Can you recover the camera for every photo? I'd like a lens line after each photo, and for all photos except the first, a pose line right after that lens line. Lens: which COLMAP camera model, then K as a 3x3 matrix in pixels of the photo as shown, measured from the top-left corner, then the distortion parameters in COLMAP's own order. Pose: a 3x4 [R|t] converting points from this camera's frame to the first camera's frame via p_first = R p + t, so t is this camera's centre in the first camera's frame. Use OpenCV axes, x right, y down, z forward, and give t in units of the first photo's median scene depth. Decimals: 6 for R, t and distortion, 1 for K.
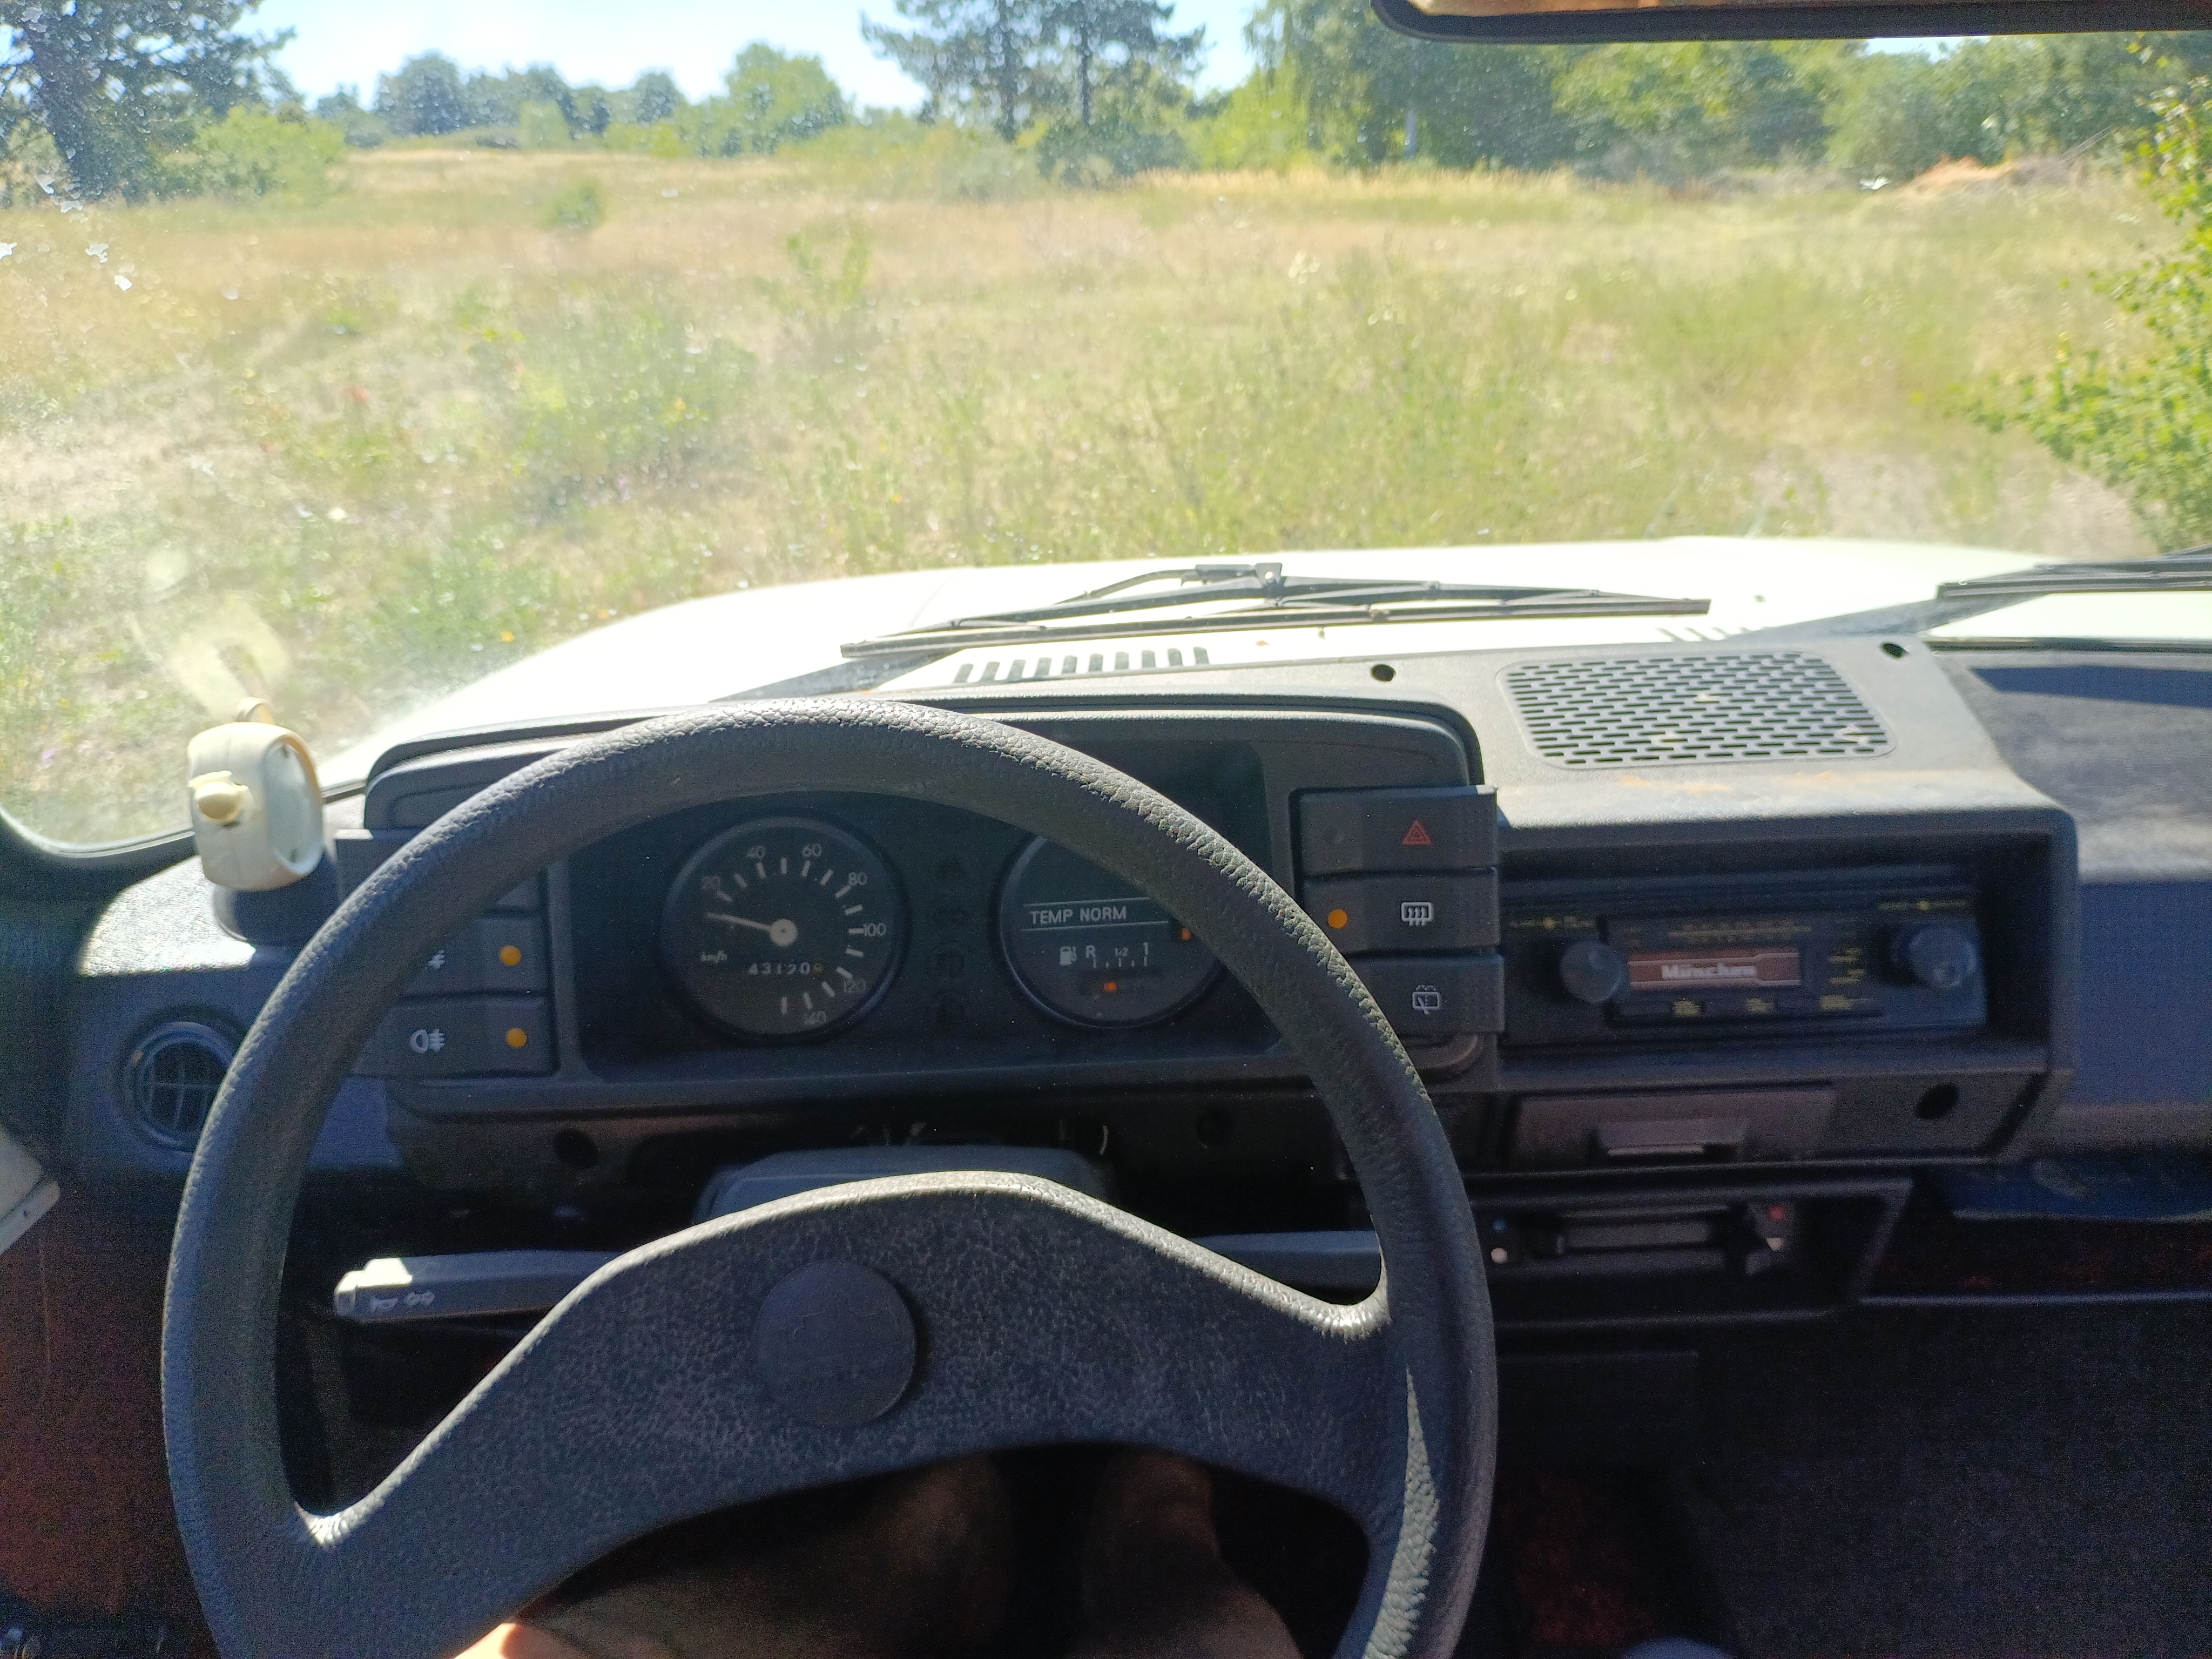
lens RADIAL K [[1682.0, 0, 1106.0], [0, 1682.0, 829.5], [0, 0, 1]] dist [0.088847, -0.105947]
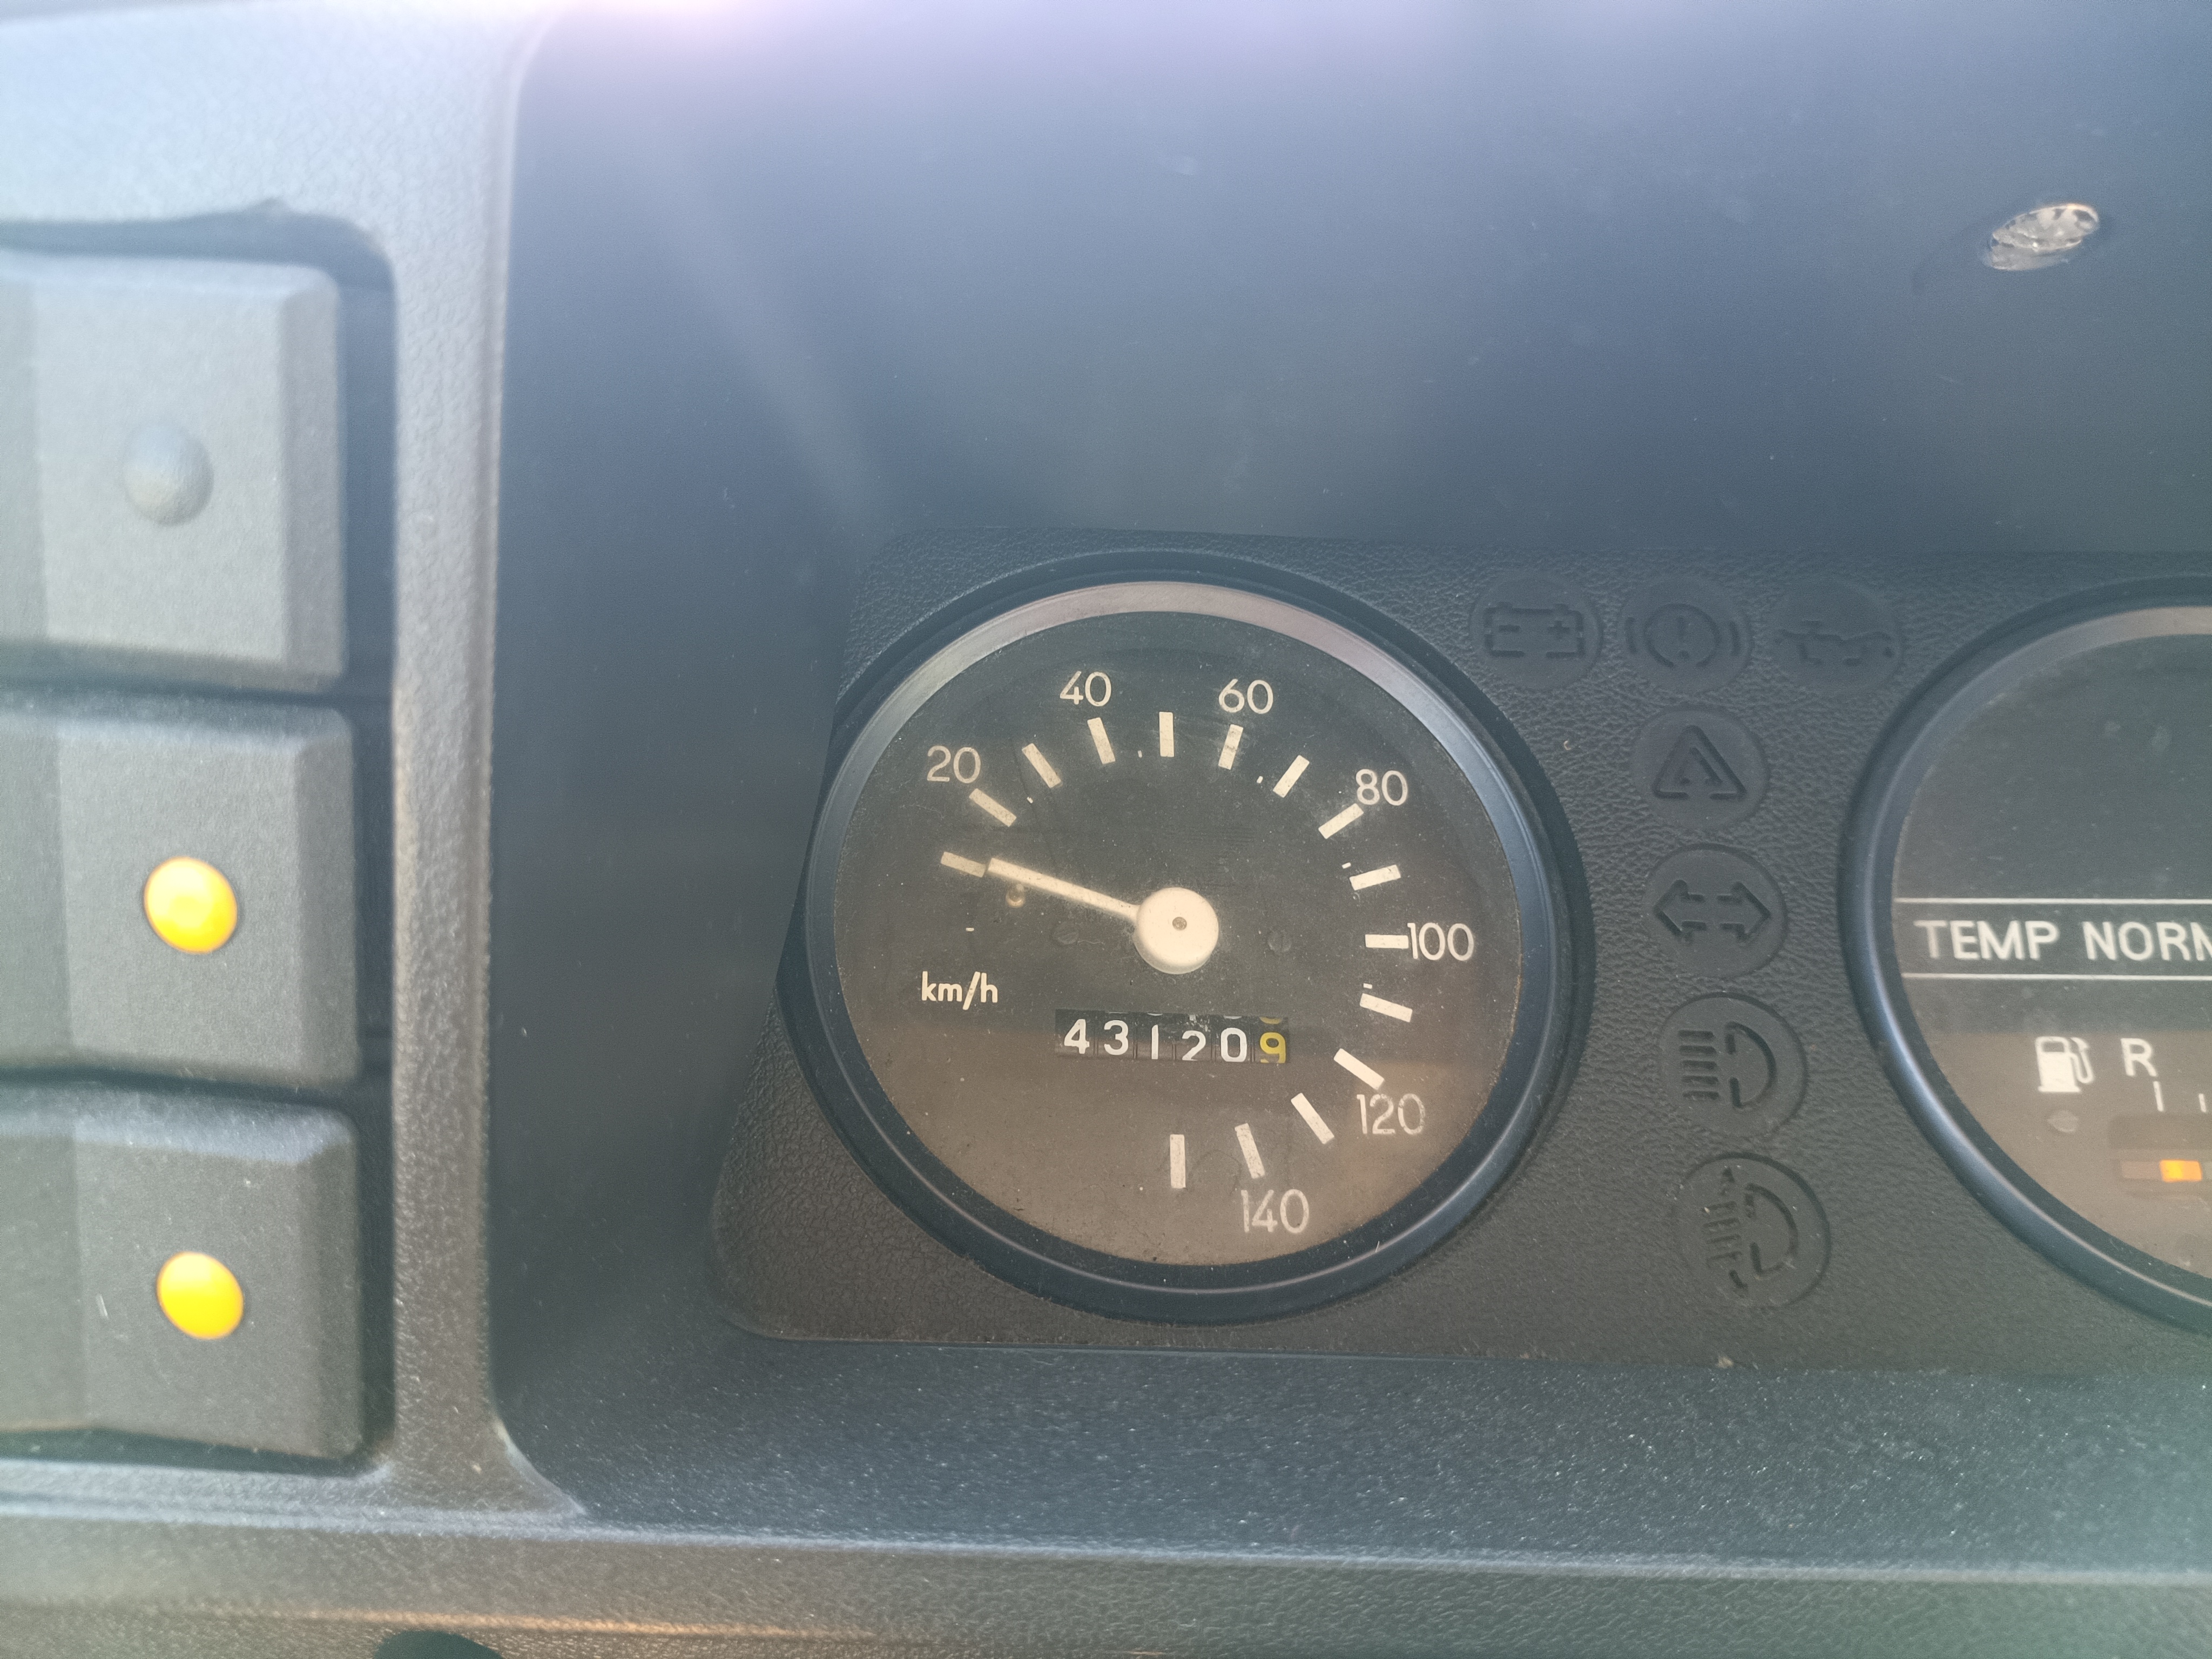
lens RADIAL K [[1659.6, 0, 1106.0], [0, 1659.6, 829.5], [0, 0, 1]] dist [0.036165, -0.042665]
pose [[0.997601, 0.068924, 0.006500, -0.206948], [-0.068567, 0.996645, -0.044685, 0.056986], [-0.009558, 0.044132, 0.998980, 0.681367]]
